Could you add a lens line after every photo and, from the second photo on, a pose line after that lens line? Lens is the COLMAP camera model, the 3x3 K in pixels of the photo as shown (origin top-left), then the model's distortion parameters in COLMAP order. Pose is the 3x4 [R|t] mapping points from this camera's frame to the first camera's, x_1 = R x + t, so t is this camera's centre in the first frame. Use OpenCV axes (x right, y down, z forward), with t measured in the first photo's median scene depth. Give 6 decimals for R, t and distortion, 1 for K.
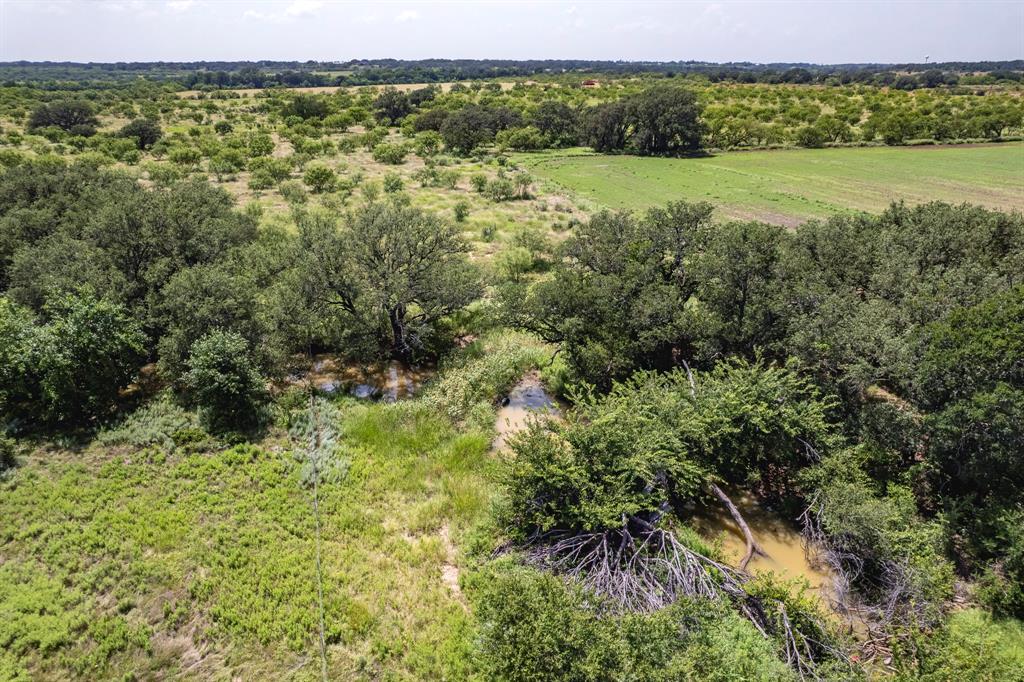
lens RADIAL K [[641.0, 0, 509.9], [0, 641.0, 345.1], [0, 0, 1]] dist [-0.038192, 0.015276]
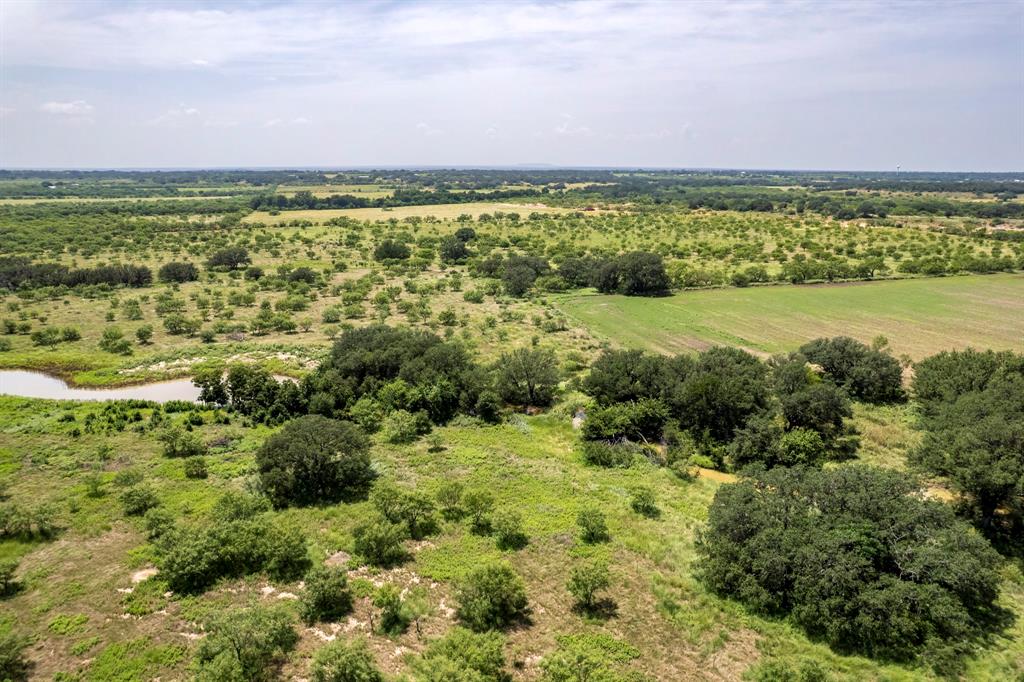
lens RADIAL K [[641.0, 0, 517.8], [0, 641.0, 334.0], [0, 0, 1]] dist [-0.038192, 0.015276]
pose [[0.999944, 0.004022, 0.009838, -0.085255], [-0.002406, 0.987258, -0.159111, 0.052923], [-0.010353, 0.159079, 0.987212, -0.564553]]
